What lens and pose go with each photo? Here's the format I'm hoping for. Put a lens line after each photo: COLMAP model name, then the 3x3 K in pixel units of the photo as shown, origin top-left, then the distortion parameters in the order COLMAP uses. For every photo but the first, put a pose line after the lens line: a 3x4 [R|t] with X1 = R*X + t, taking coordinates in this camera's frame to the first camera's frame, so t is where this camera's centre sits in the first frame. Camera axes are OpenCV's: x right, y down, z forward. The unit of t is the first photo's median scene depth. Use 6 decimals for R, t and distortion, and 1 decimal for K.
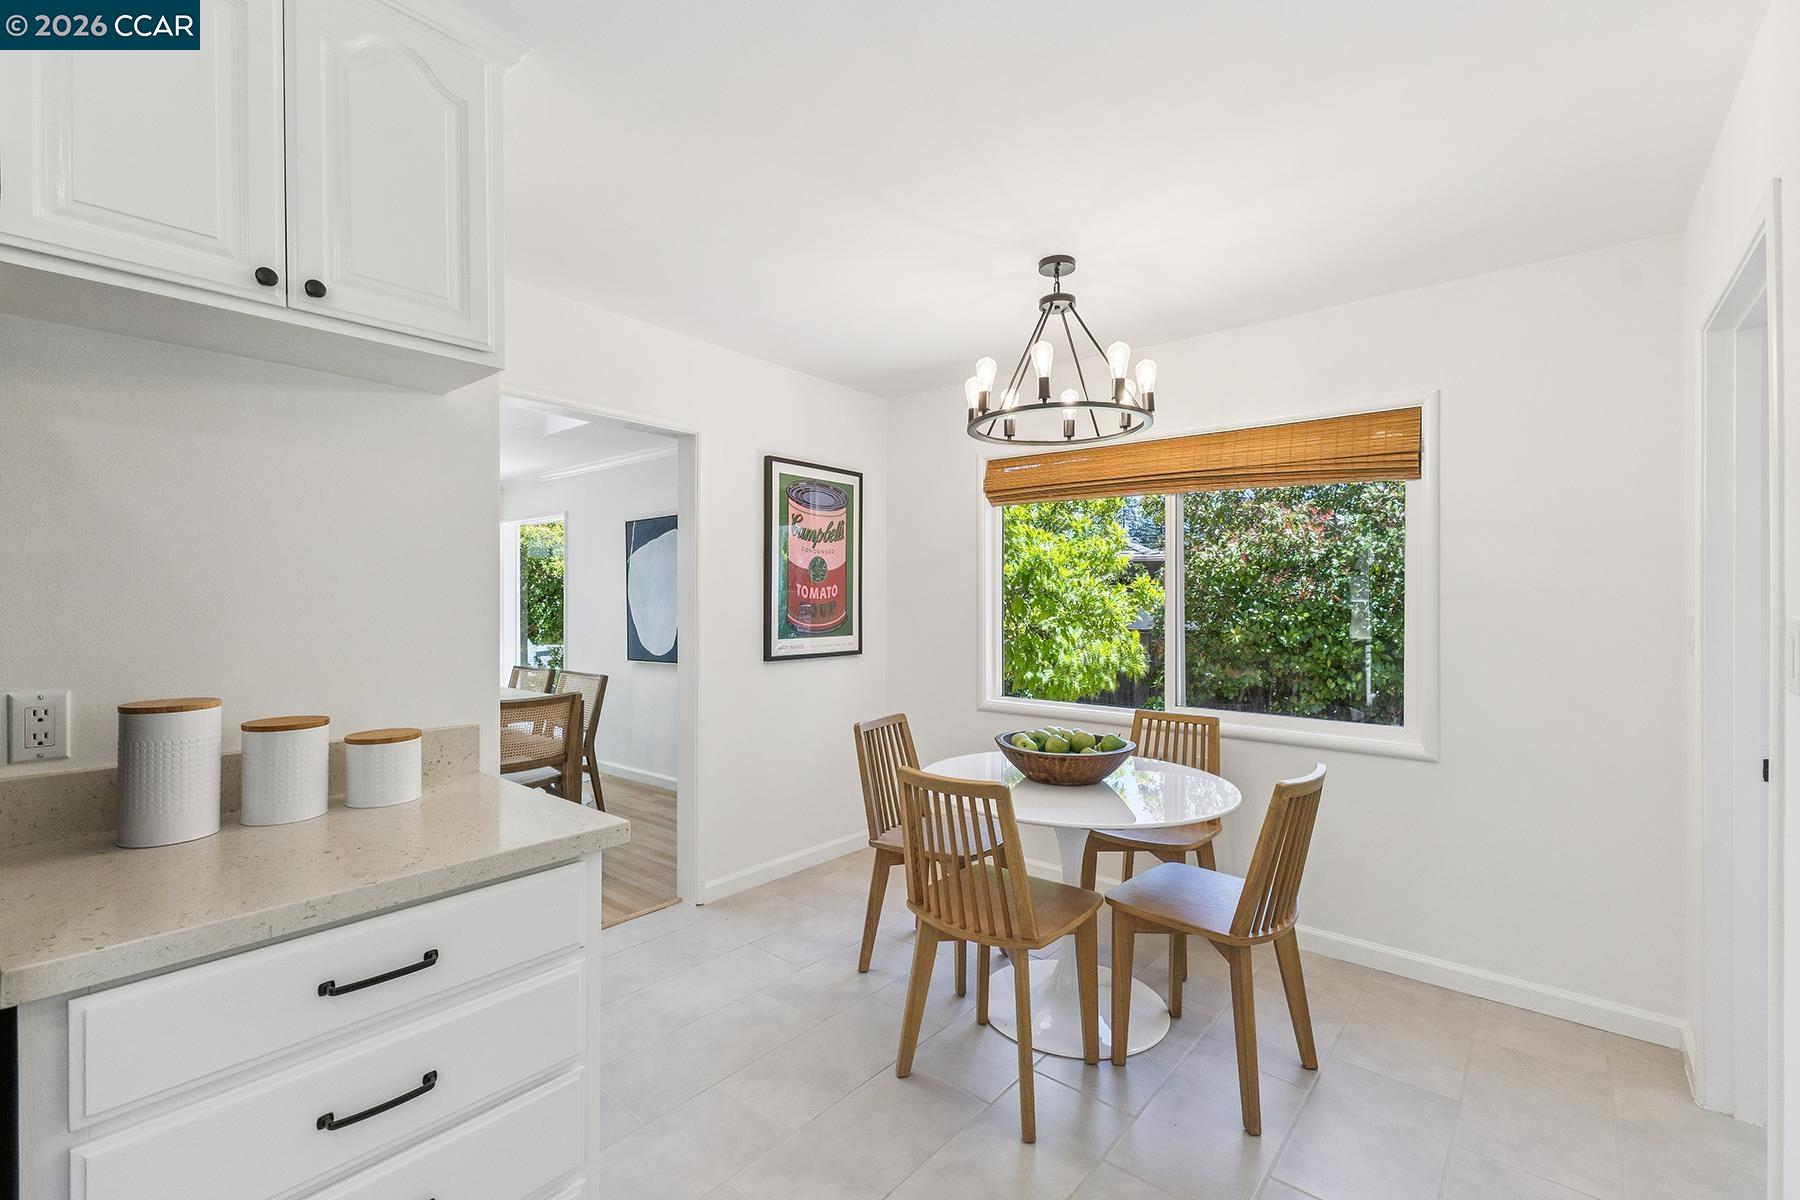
lens RADIAL K [[780.2, 0, 903.7], [0, 780.2, 588.0], [0, 0, 1]] dist [0.003000, 0.000683]
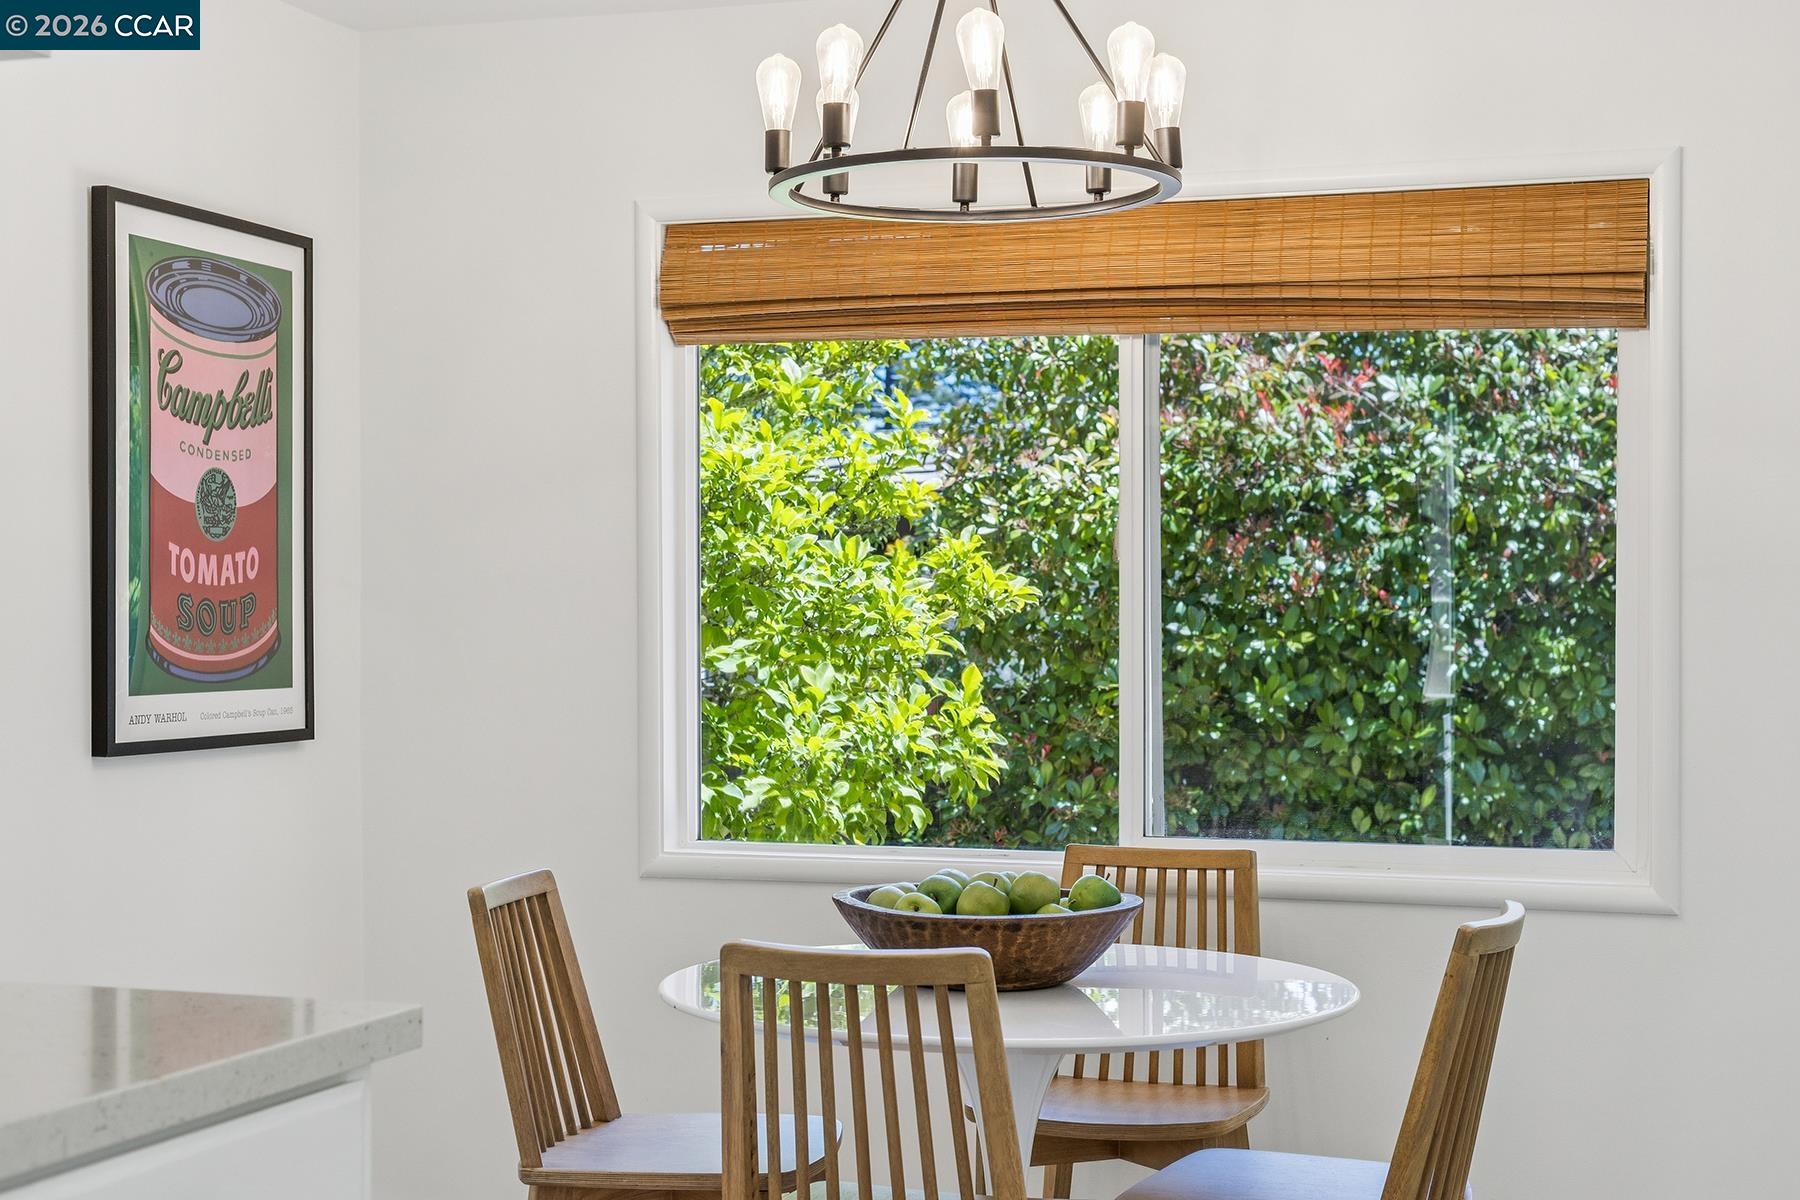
lens RADIAL K [[2596.6, 0, 899.5], [0, 2596.6, 600.8], [0, 0, 1]] dist [-0.008731, 0.000000]
pose [[0.937601, -0.001414, 0.347710, -0.221823], [-0.002390, 0.999942, 0.010511, 0.007514], [-0.347704, -0.010686, 0.937543, -0.229329]]
